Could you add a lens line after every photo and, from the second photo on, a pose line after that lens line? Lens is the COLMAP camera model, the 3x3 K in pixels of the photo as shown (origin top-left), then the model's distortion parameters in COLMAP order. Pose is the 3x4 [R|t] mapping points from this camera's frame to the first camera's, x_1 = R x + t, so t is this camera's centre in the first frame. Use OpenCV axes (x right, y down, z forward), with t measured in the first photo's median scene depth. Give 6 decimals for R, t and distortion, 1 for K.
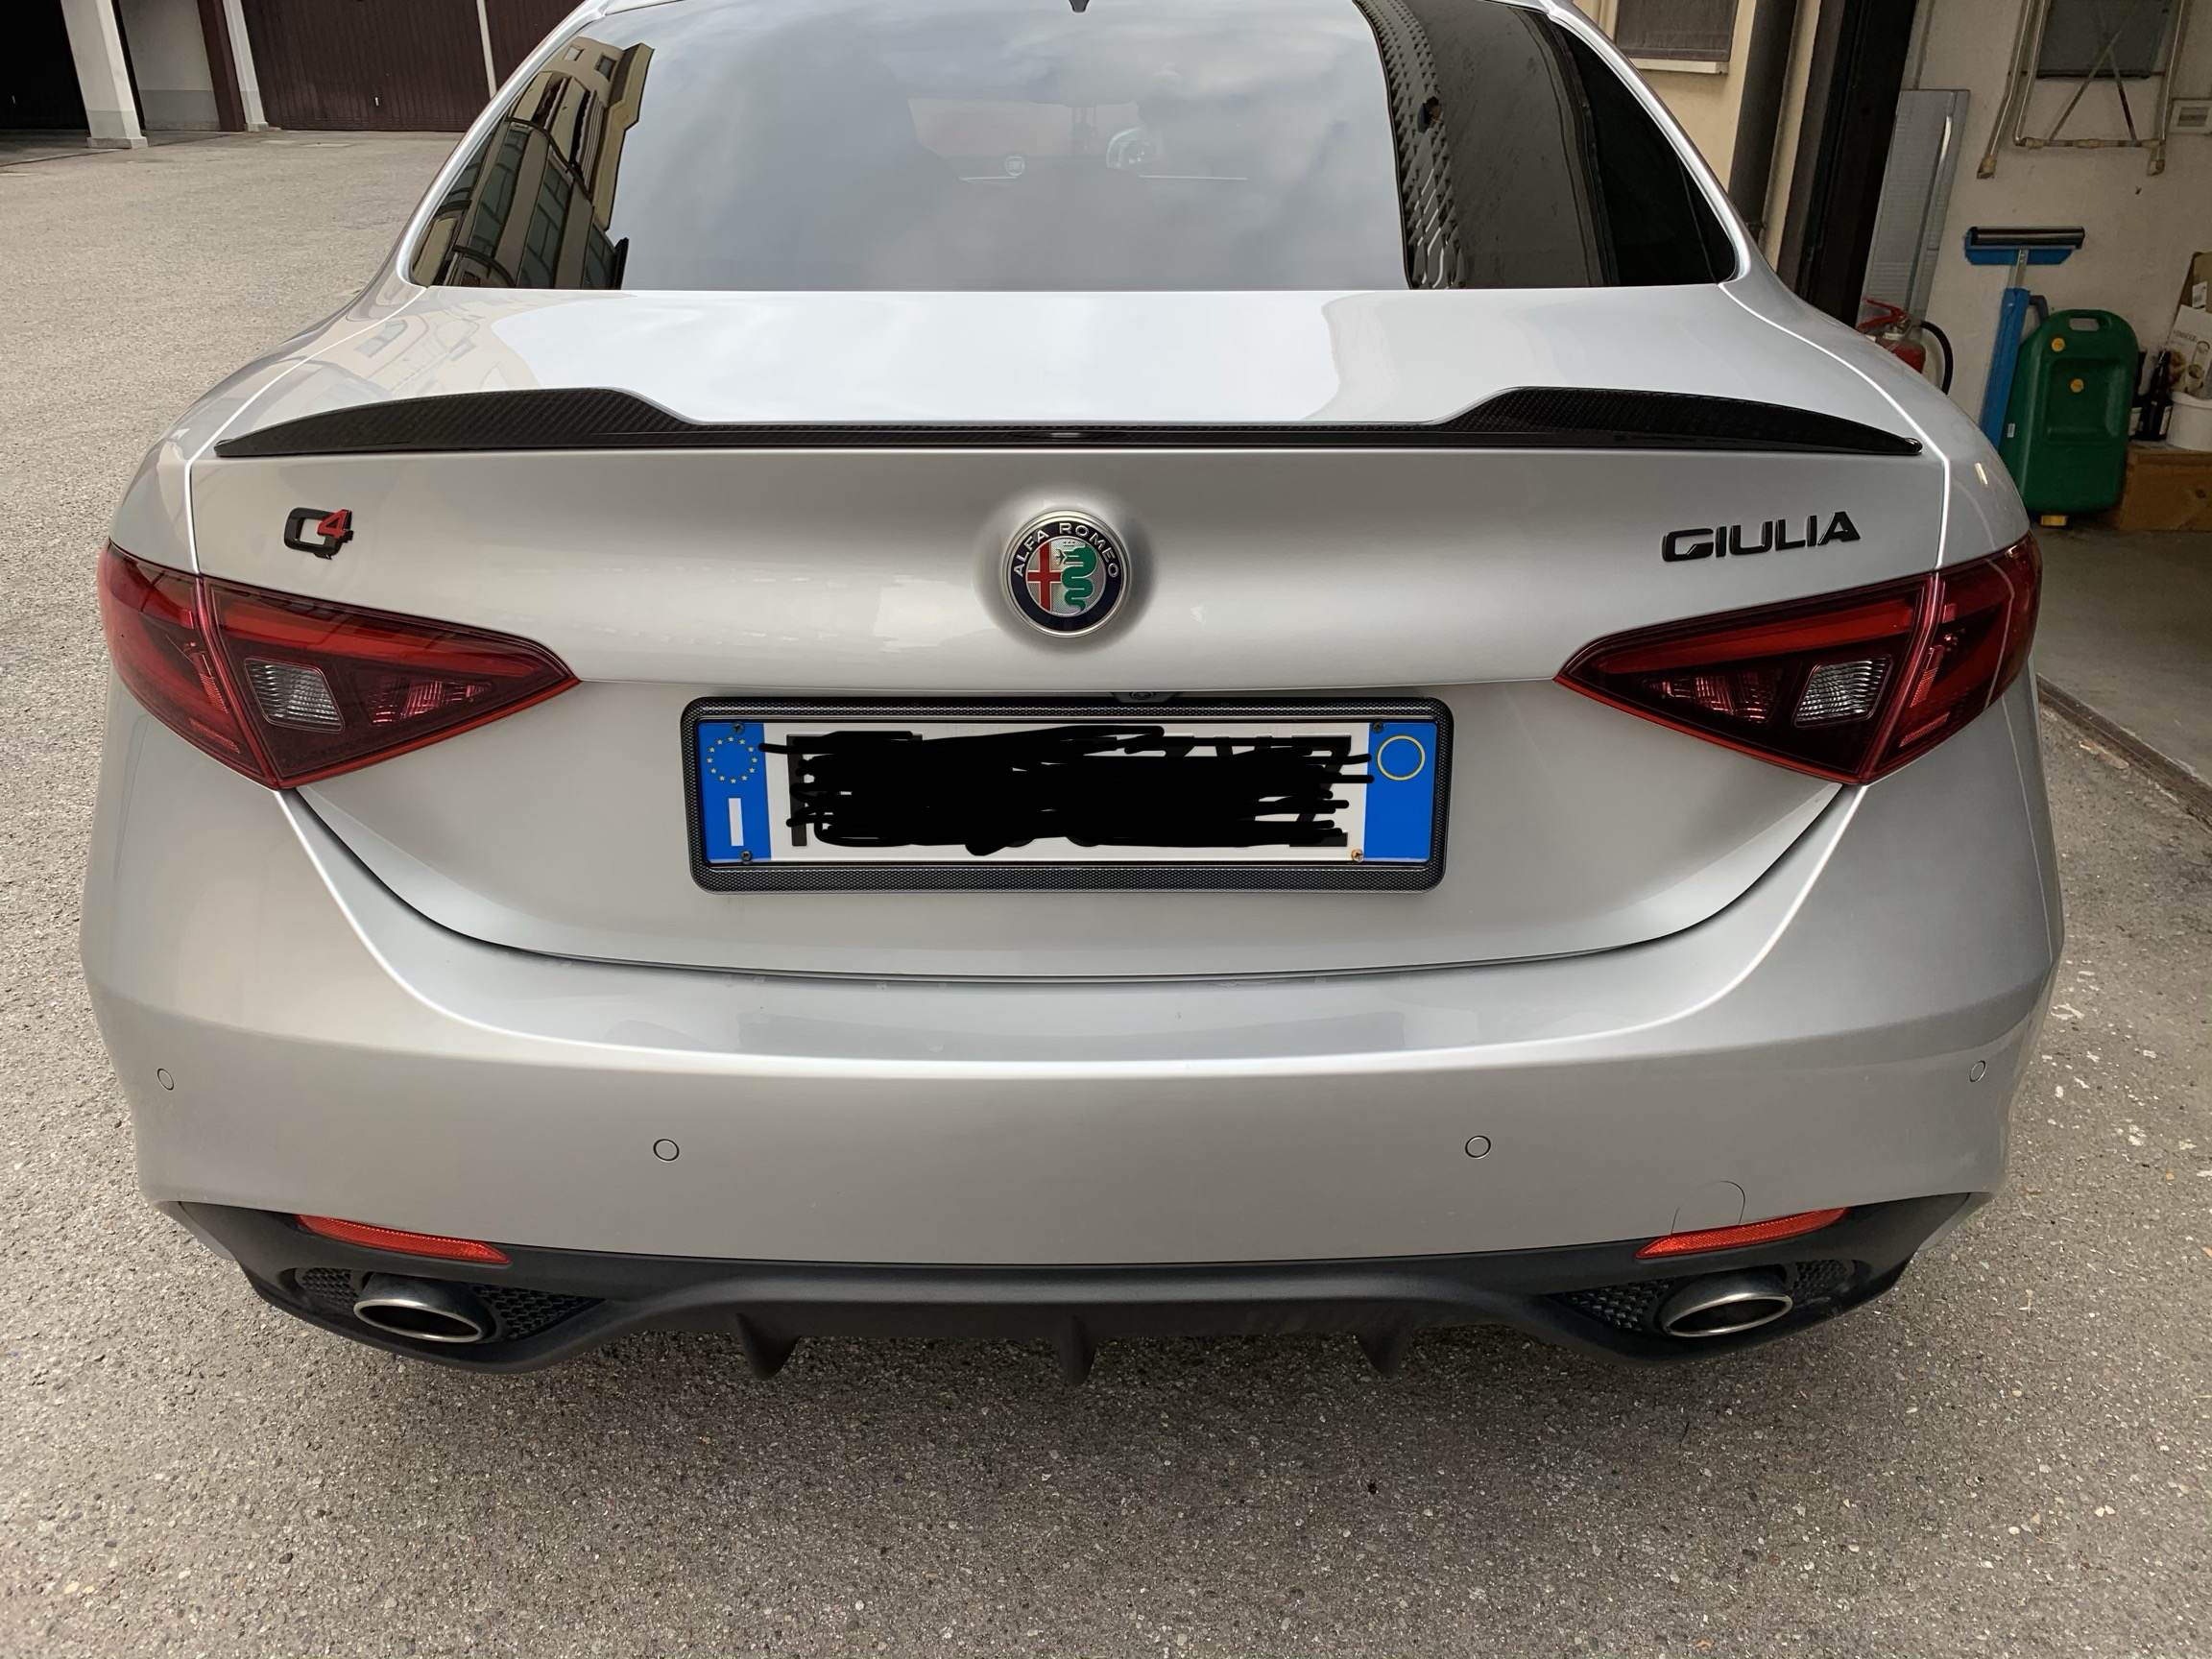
lens RADIAL K [[1675.2, 0, 1109.2], [0, 1675.2, 817.1], [0, 0, 1]] dist [0.015389, -0.005003]
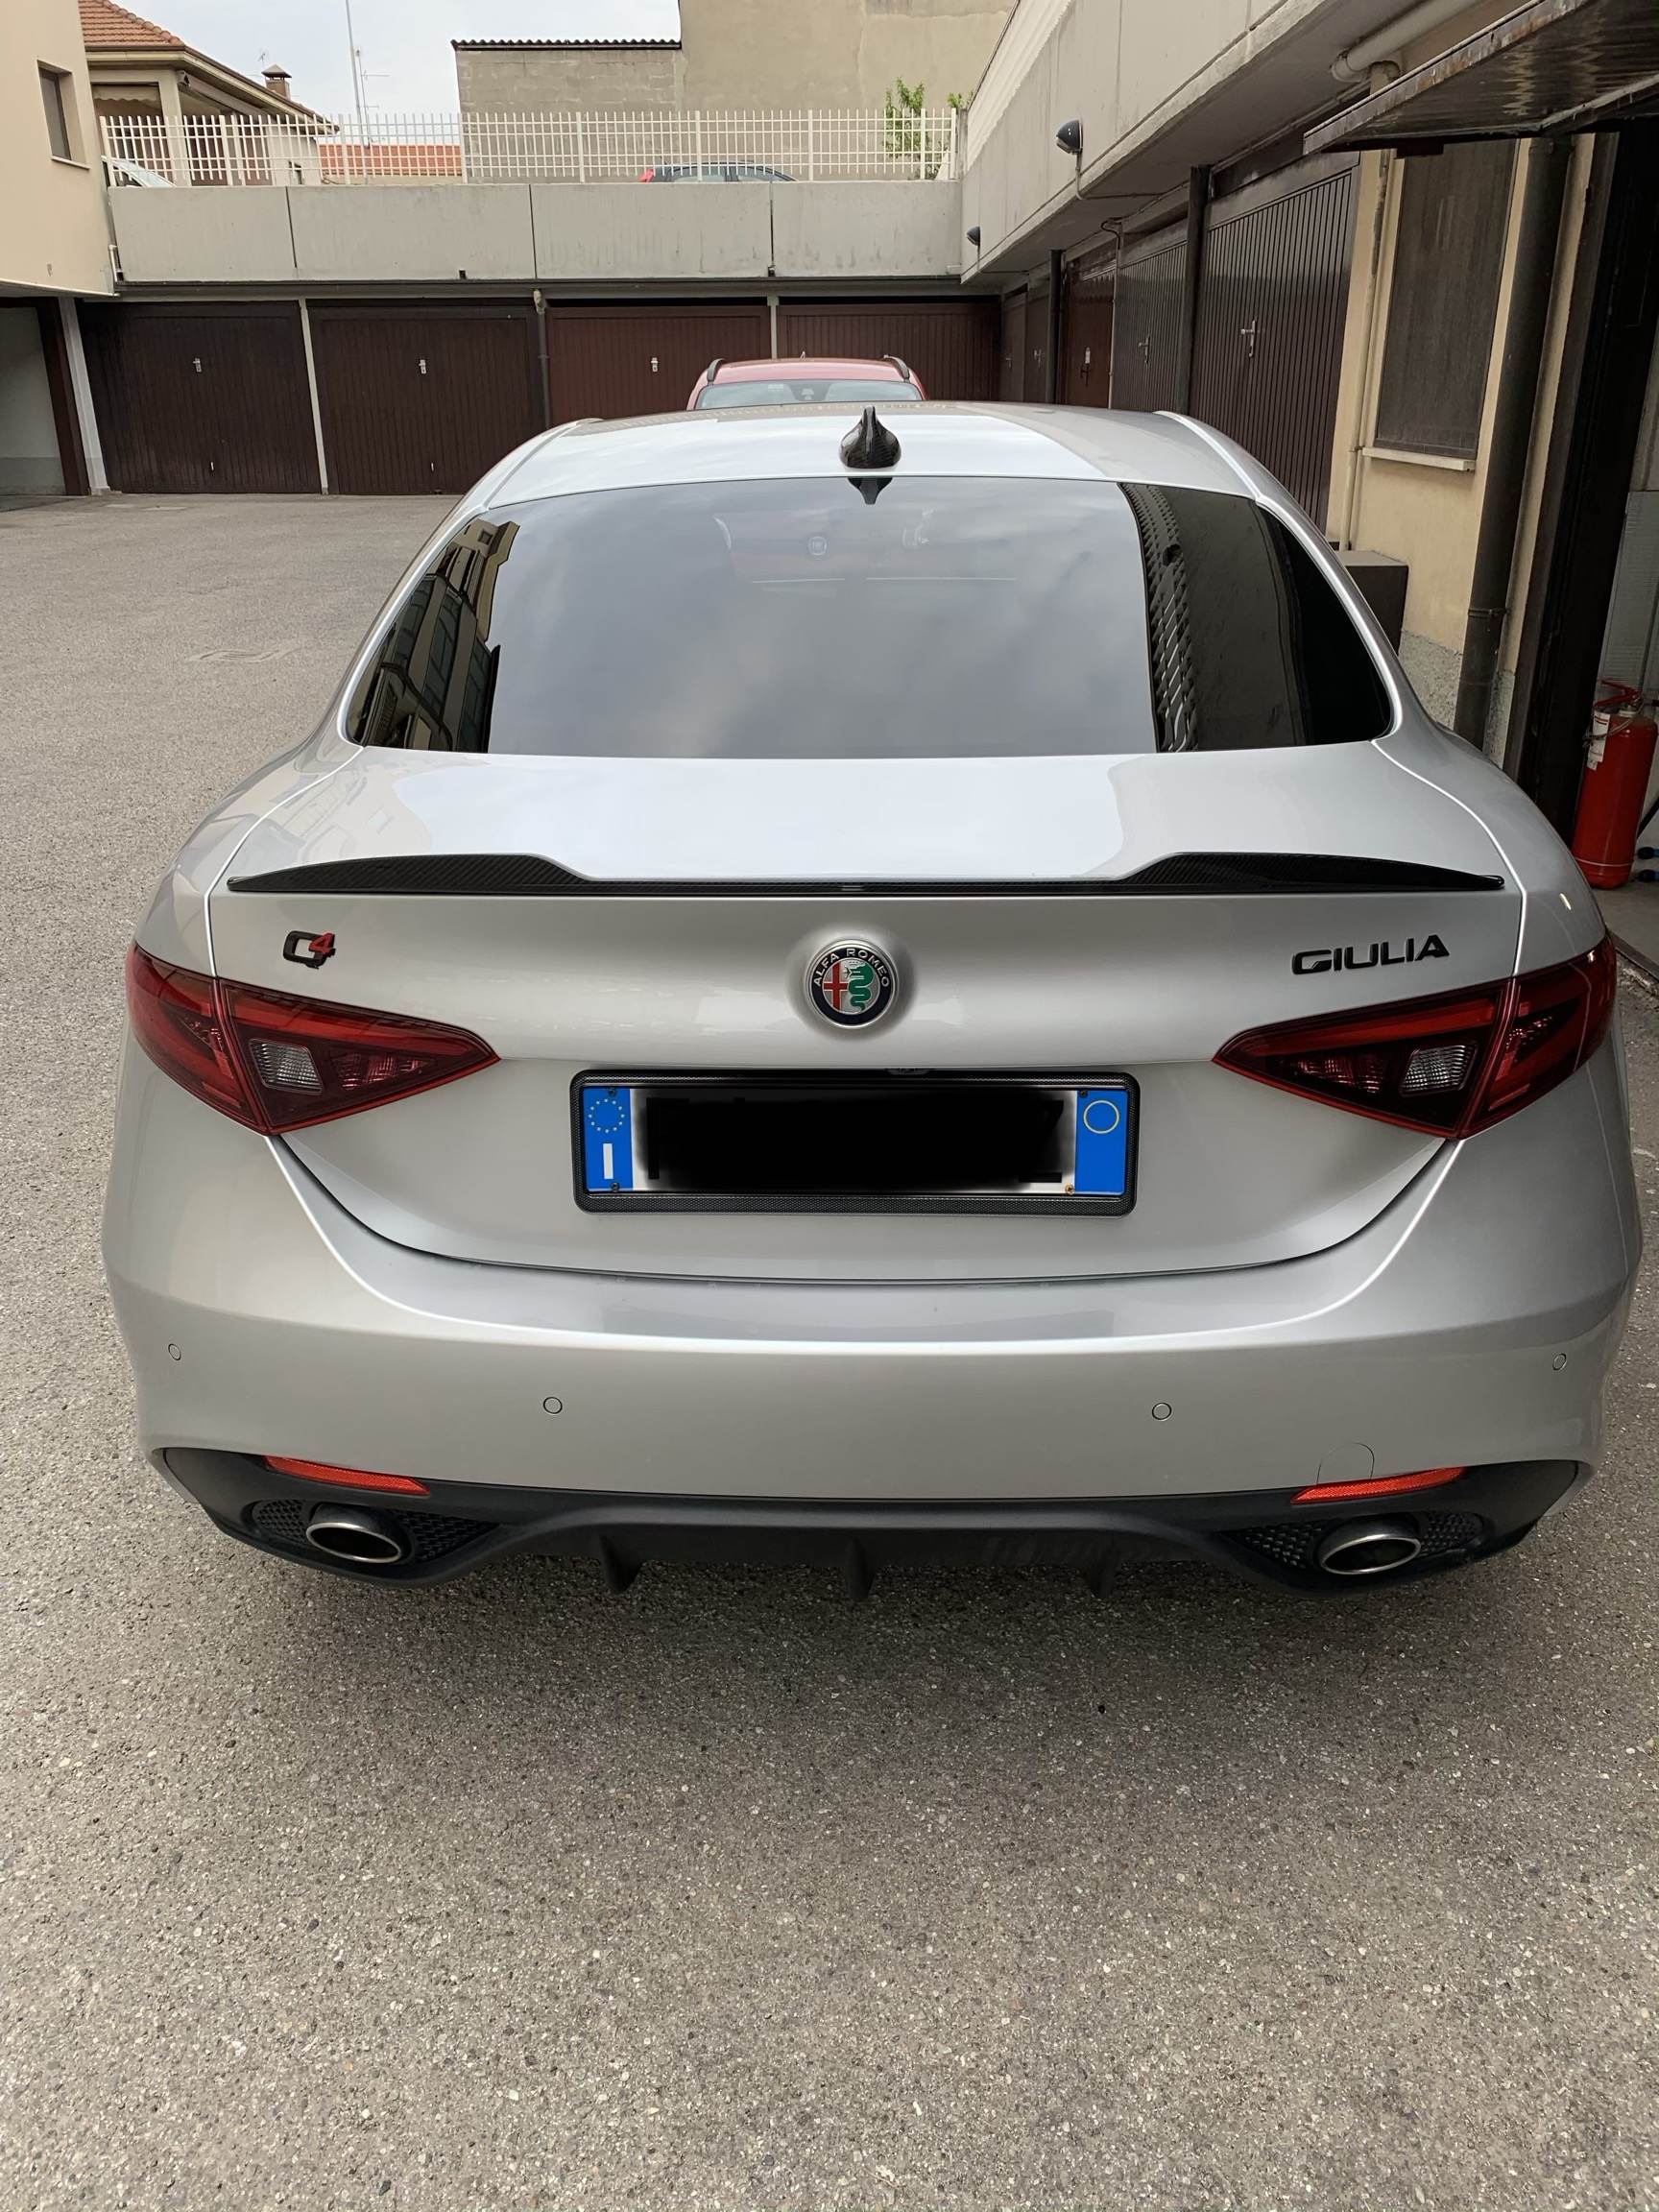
lens RADIAL K [[1675.2, 0, 827.8], [0, 1675.2, 1098.7], [0, 0, 1]] dist [0.015389, -0.005003]
pose [[0.998864, 0.005014, -0.047382, 0.017260], [-0.006461, 0.999515, -0.030452, -0.007382], [0.047206, 0.030723, 0.998413, -0.314488]]
